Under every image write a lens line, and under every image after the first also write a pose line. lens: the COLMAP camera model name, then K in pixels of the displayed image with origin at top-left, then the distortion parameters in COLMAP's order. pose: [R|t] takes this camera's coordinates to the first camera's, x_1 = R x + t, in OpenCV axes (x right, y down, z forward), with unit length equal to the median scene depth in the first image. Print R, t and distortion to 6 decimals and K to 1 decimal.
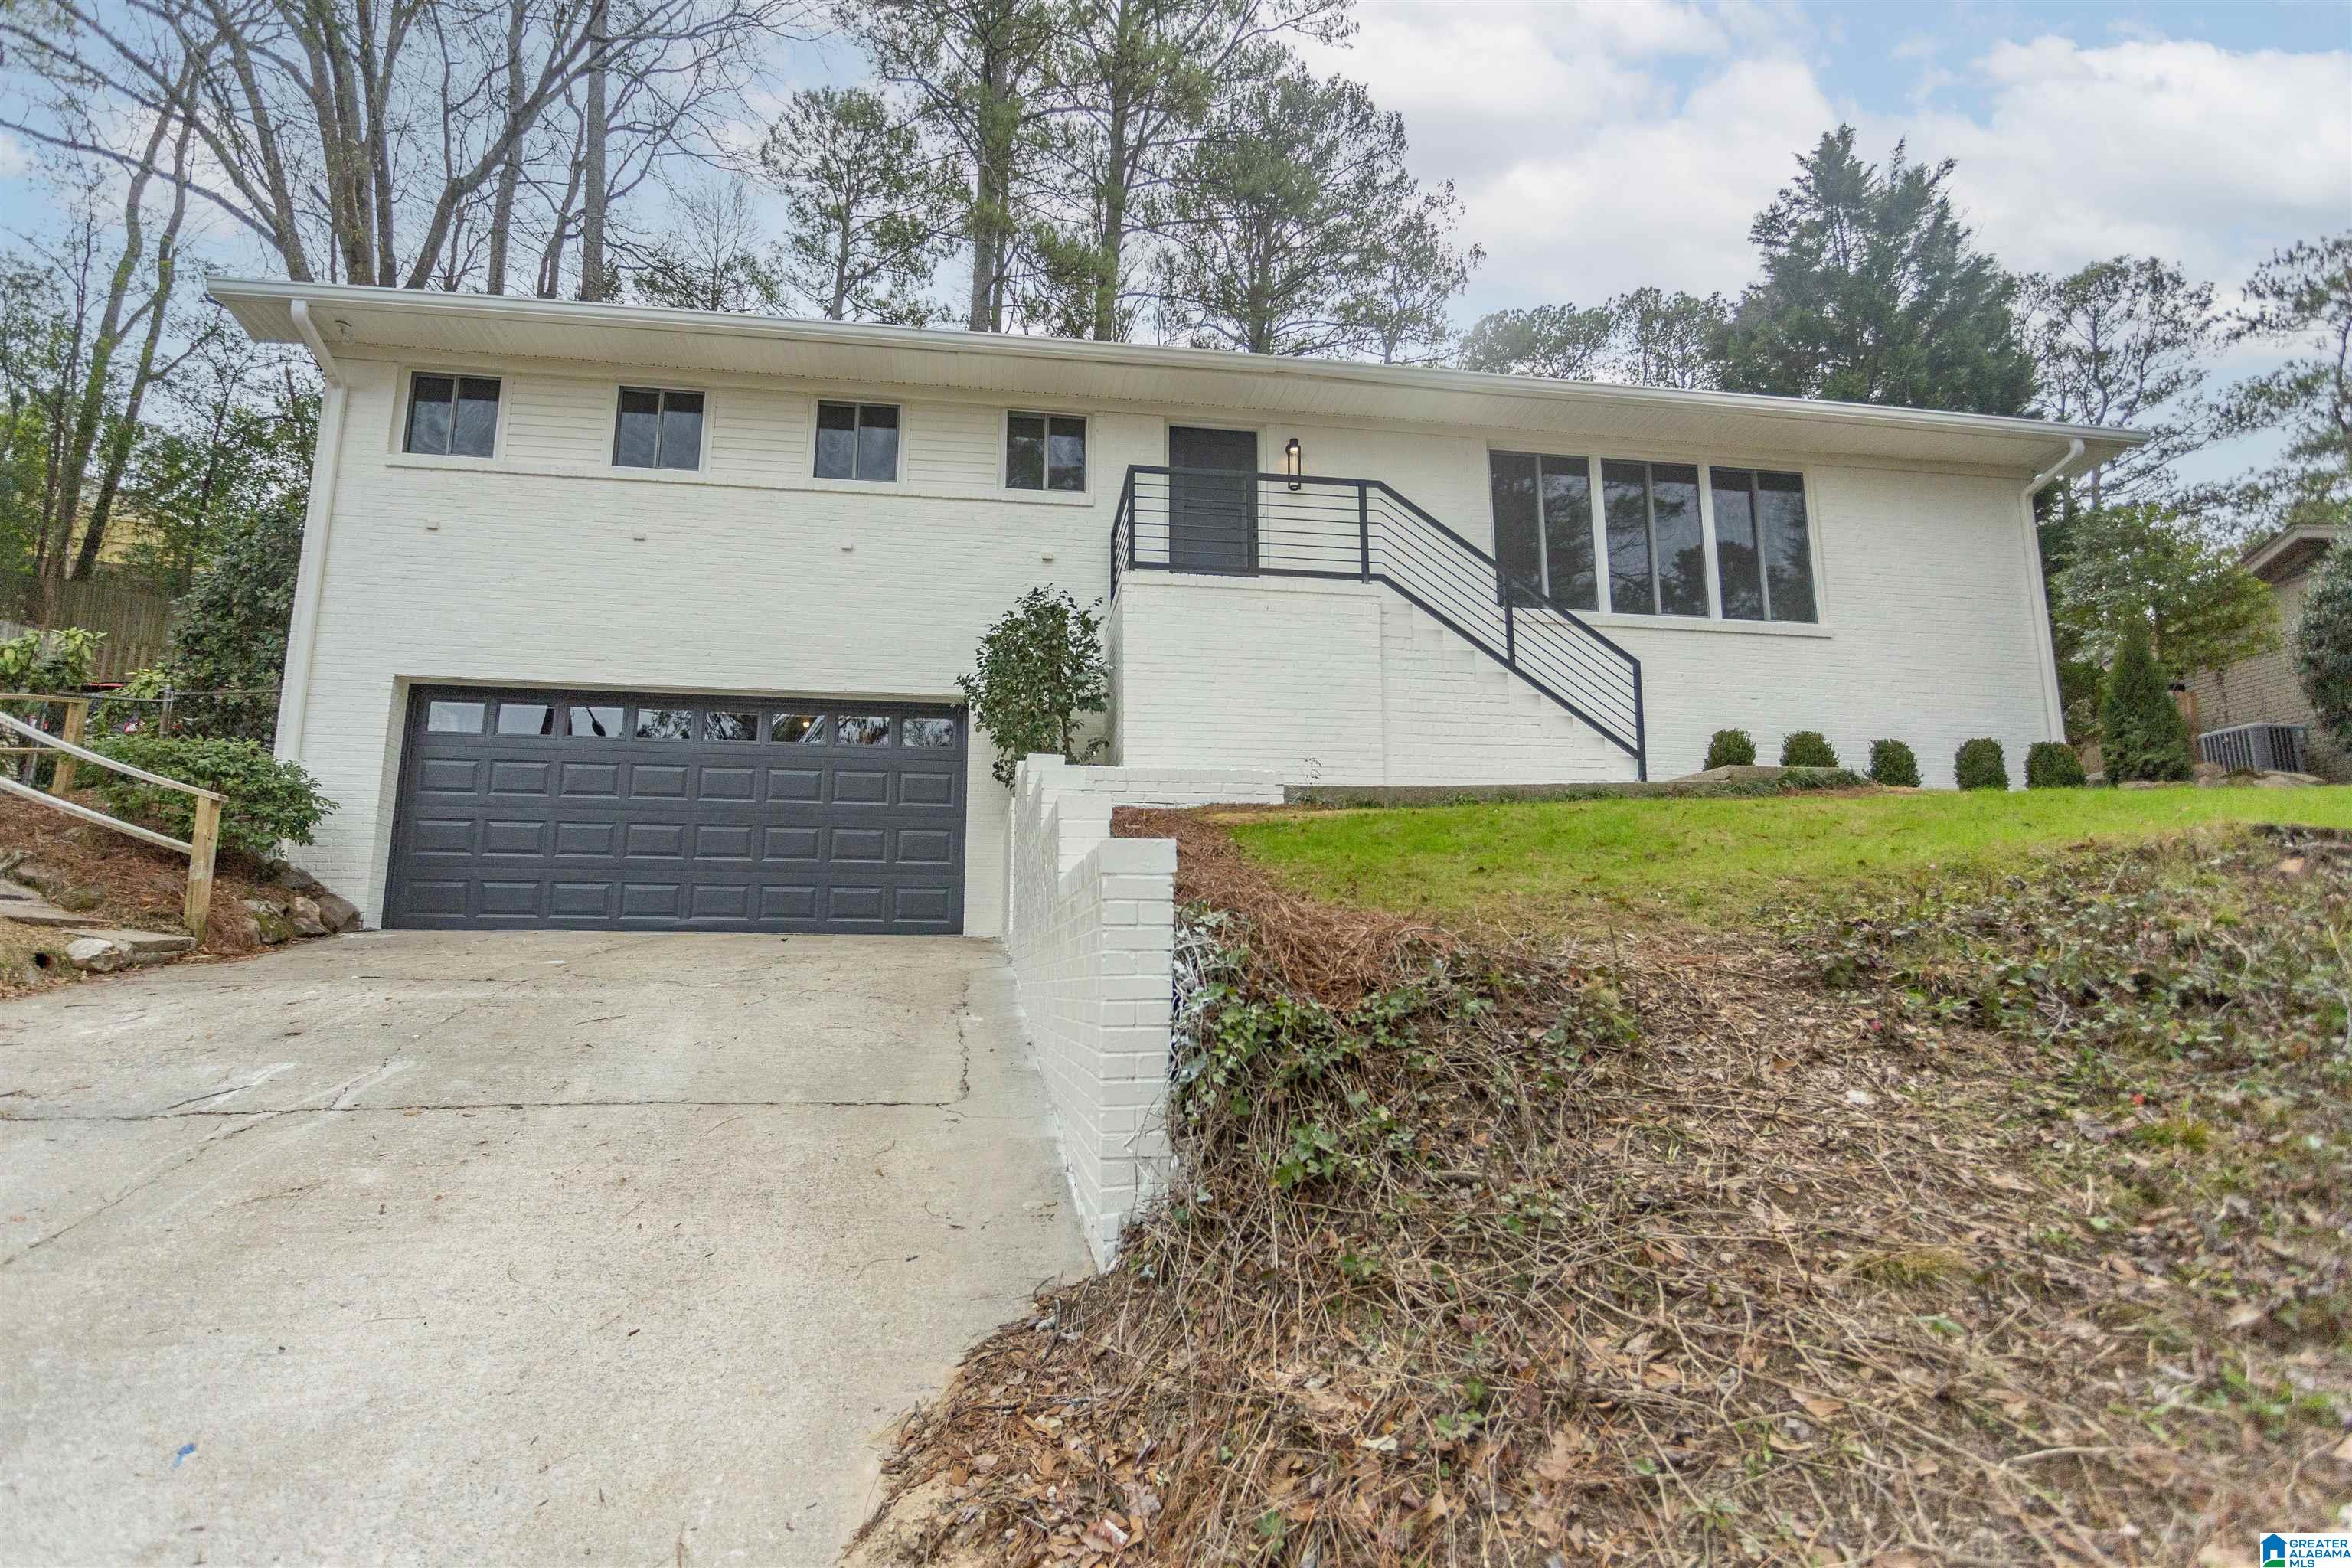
lens RADIAL K [[1205.2, 0, 1175.7], [0, 1205.2, 778.0], [0, 0, 1]] dist [-0.003036, 0.002536]
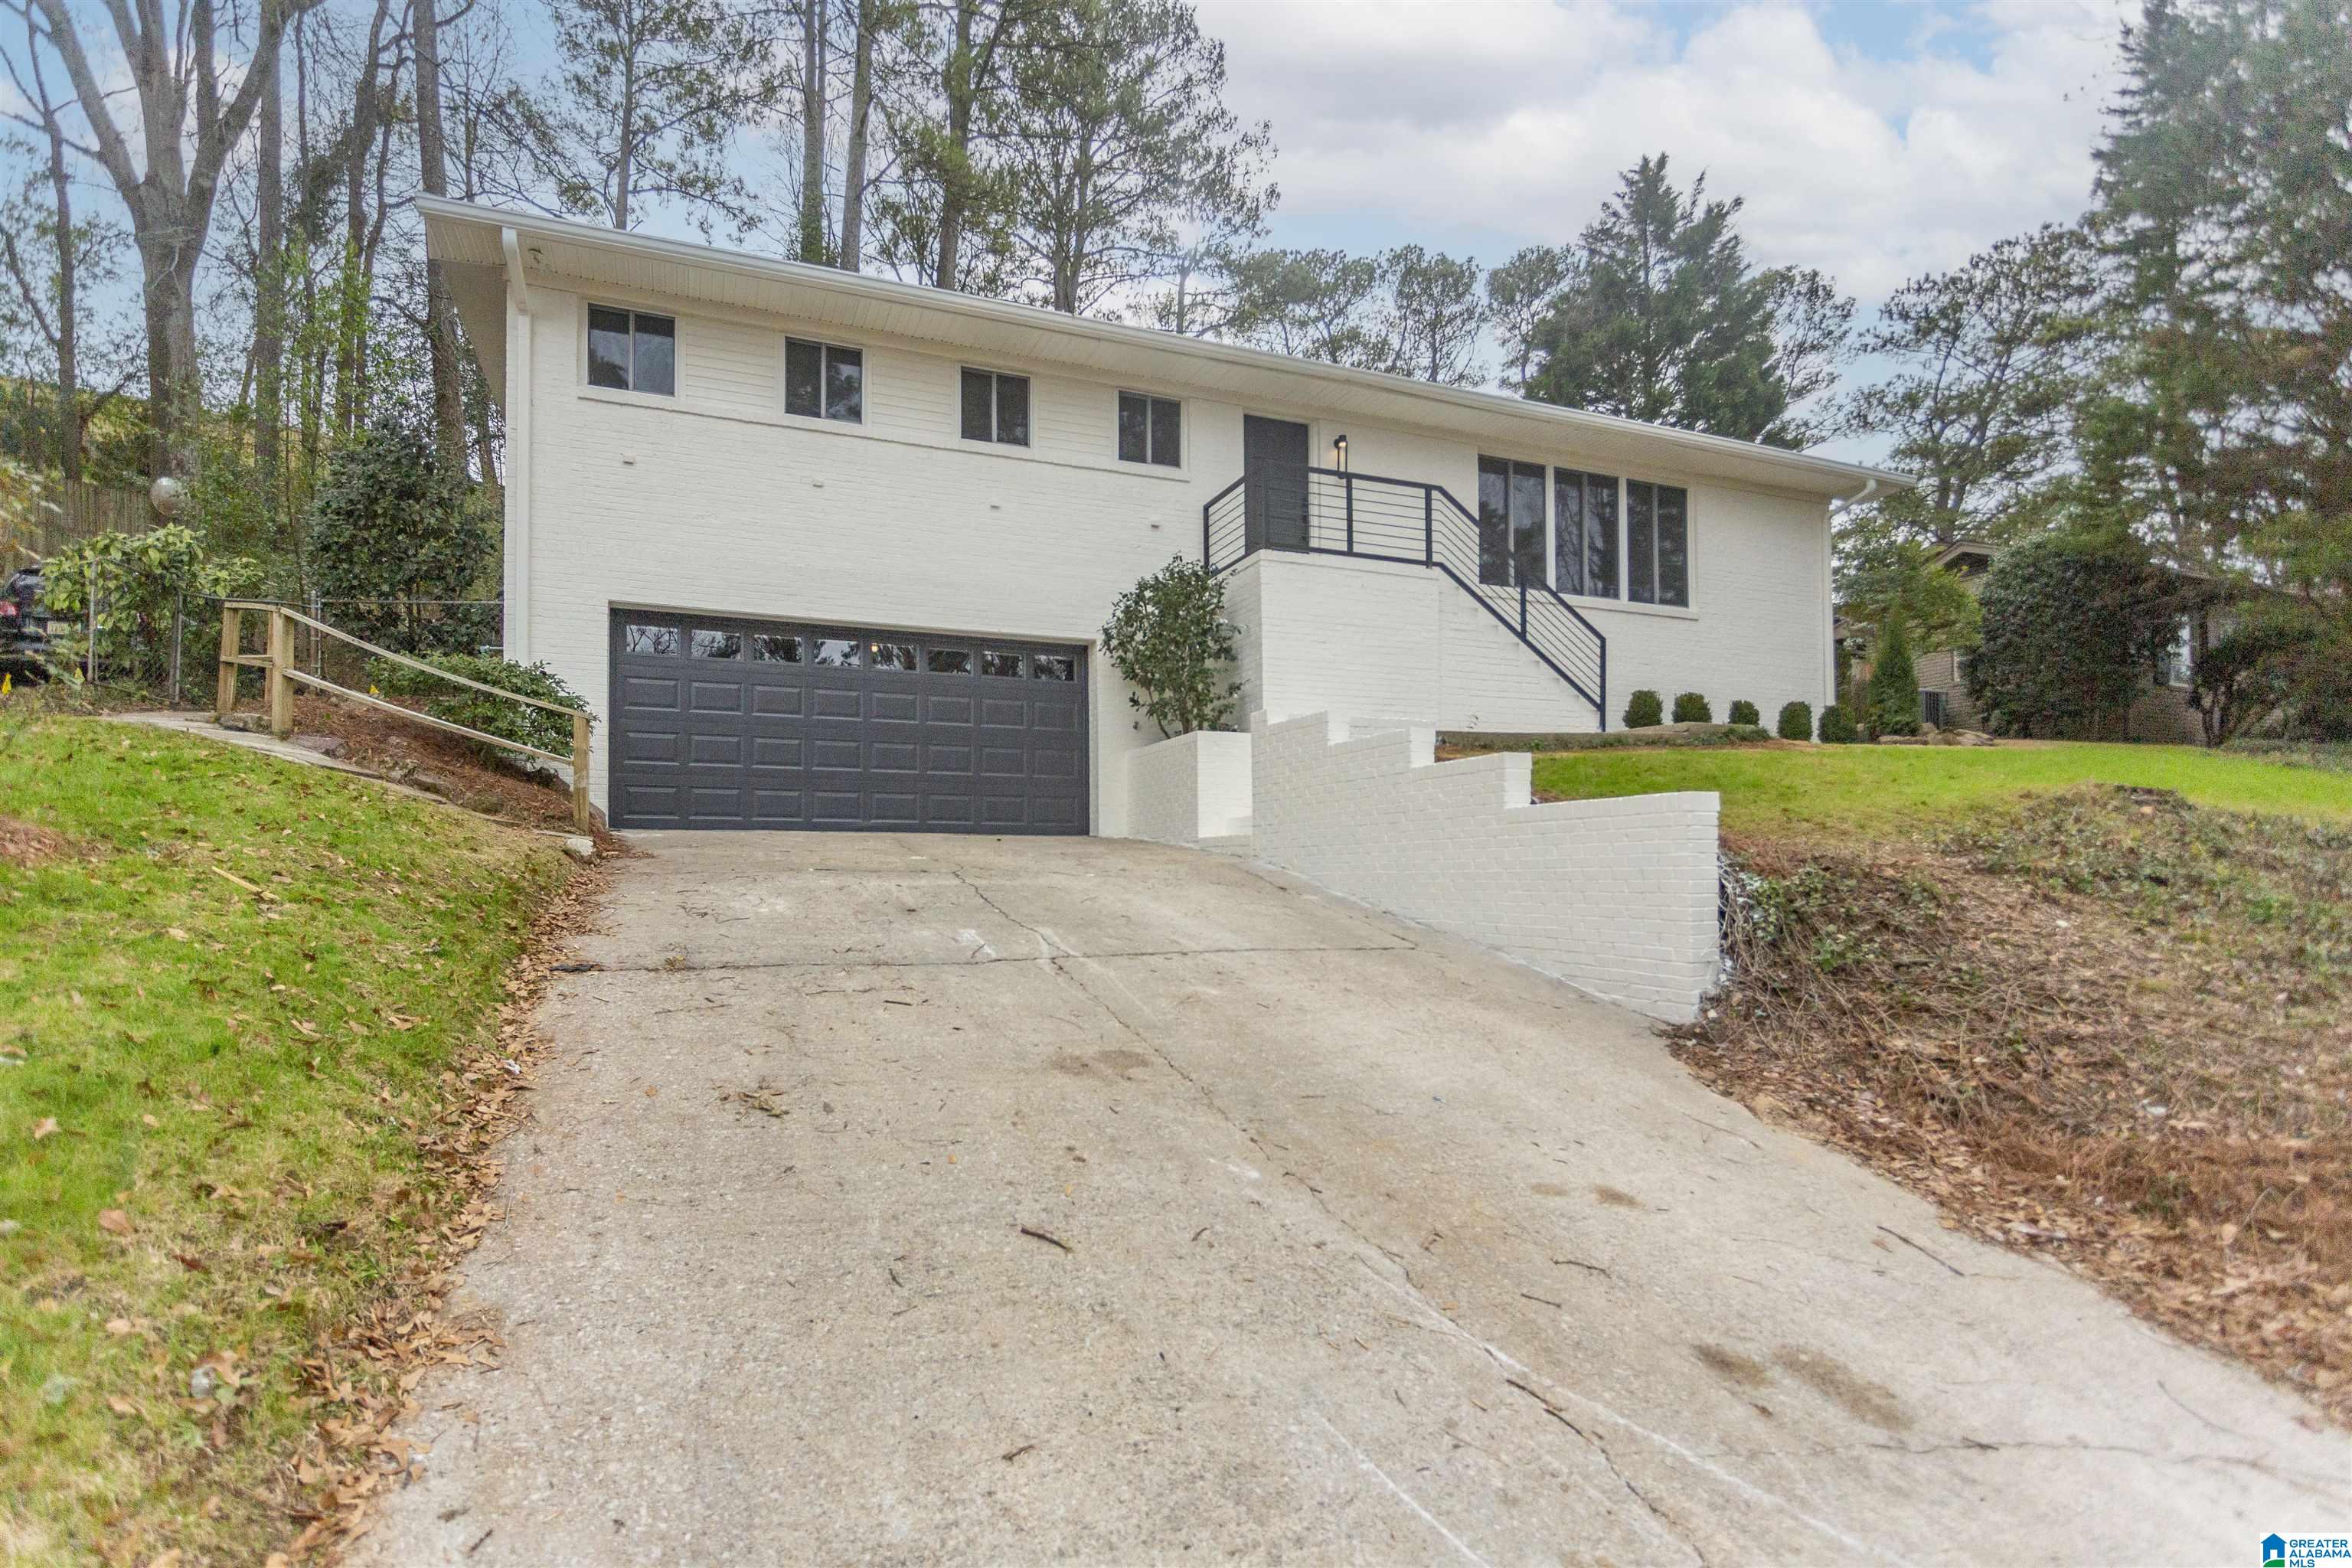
lens RADIAL K [[1128.5, 0, 1156.0], [0, 1128.5, 864.0], [0, 0, 1]] dist [0.007496, 0.002106]
pose [[0.975263, 0.000745, 0.221047, -0.320175], [-0.035709, 0.987391, 0.154221, -0.020051], [-0.218145, -0.158299, 0.962992, -0.125915]]
